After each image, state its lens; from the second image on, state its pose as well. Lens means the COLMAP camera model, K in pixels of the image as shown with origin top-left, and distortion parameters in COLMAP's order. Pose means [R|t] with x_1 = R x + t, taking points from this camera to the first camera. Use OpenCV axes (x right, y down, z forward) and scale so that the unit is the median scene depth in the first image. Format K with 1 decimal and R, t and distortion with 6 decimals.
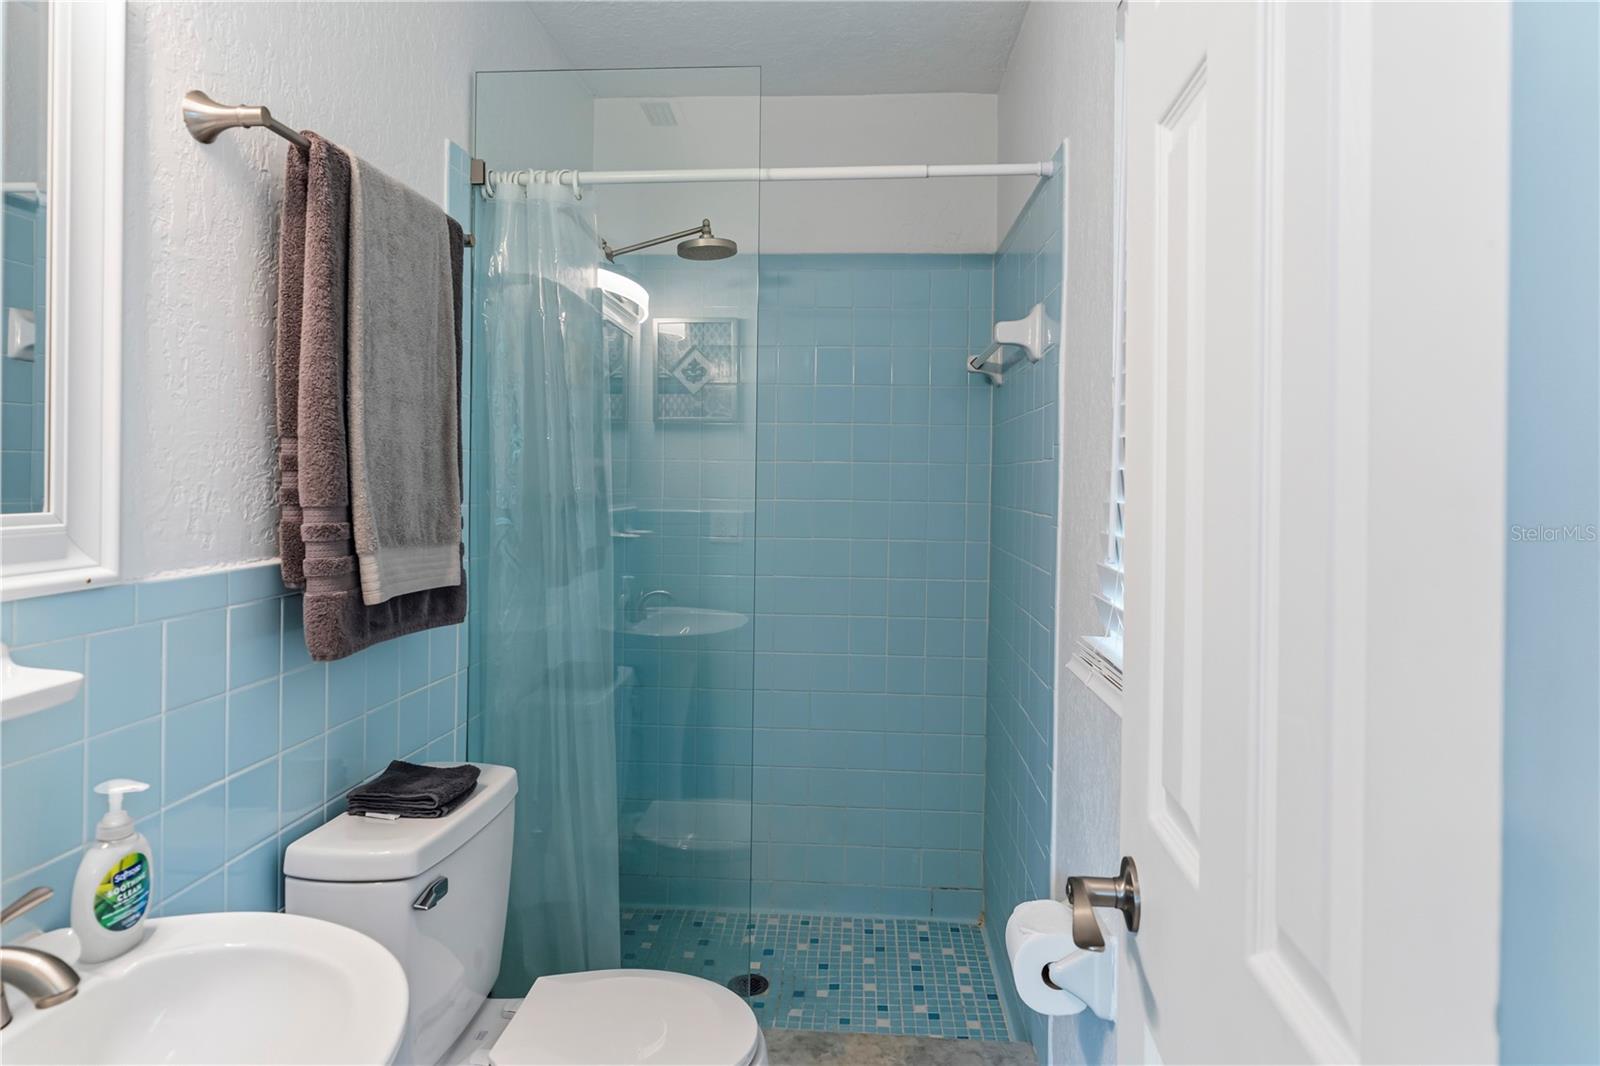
lens RADIAL K [[968.9, 0, 801.0], [0, 968.9, 483.2], [0, 0, 1]] dist [-0.000170, 0.000104]
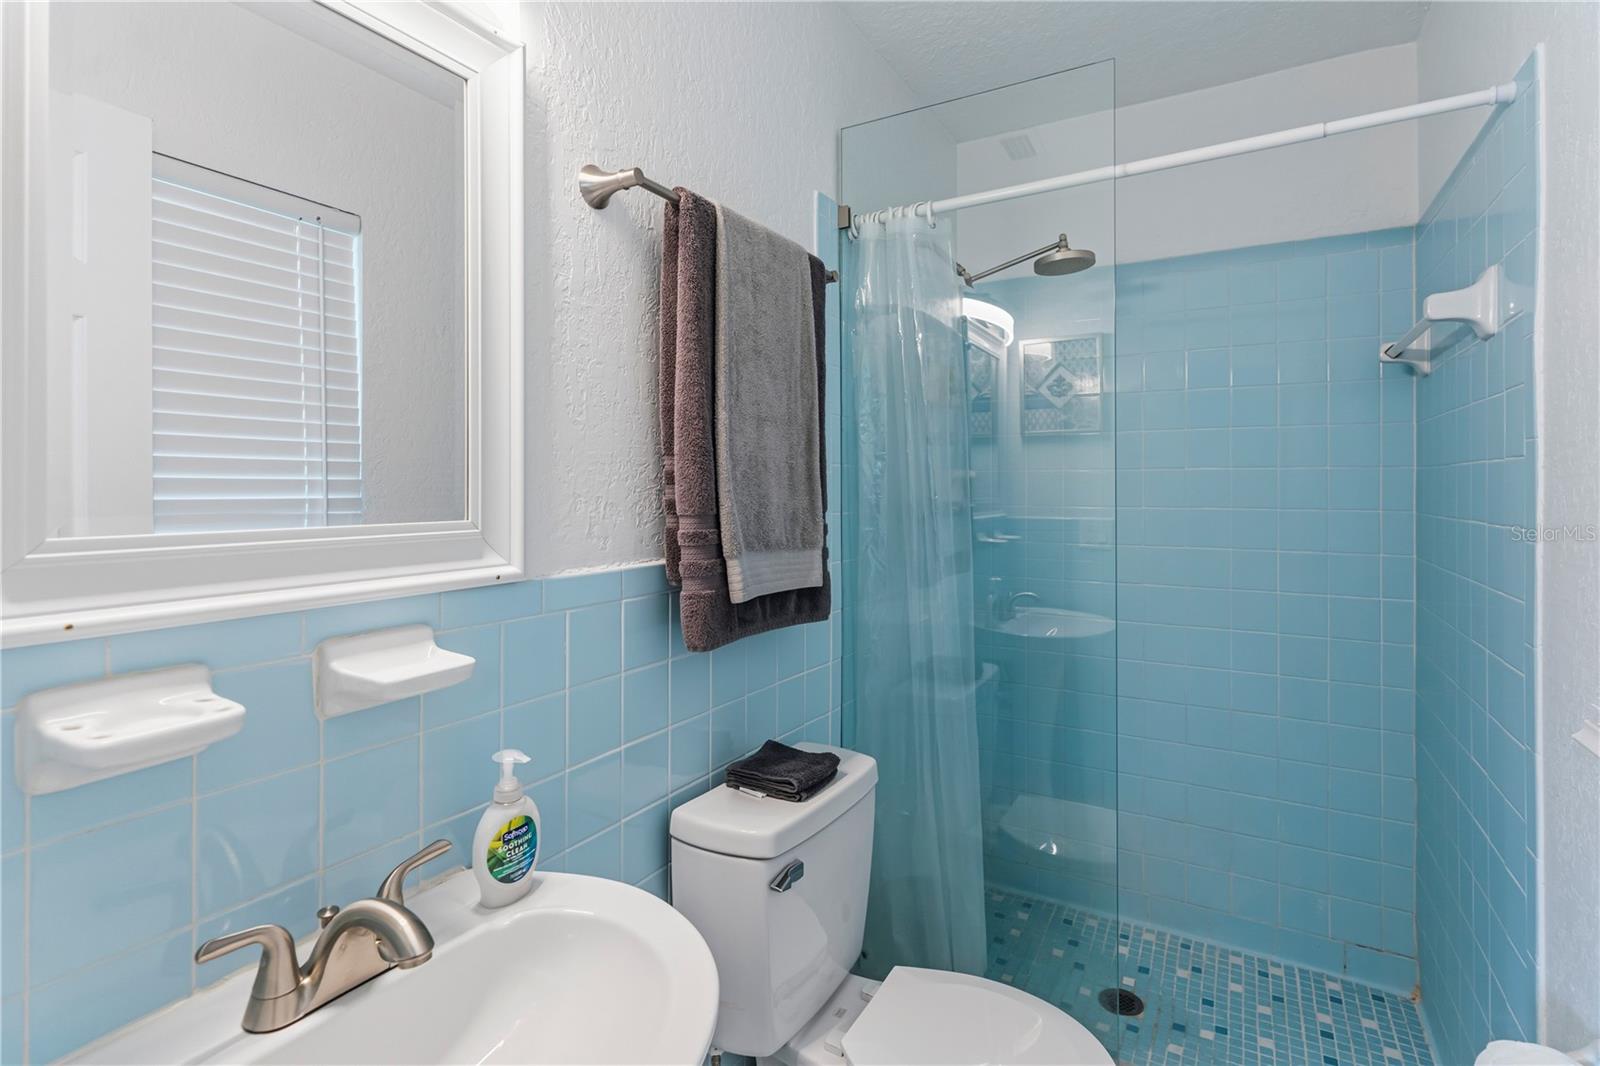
lens RADIAL K [[766.4, 0, 797.6], [0, 766.4, 483.1], [0, 0, 1]] dist [0.006176, 0.000407]
pose [[0.893880, -0.016039, -0.448019, 0.013342], [0.009610, 0.999816, -0.016620, 0.002132], [0.448203, 0.010551, 0.893870, 0.190183]]
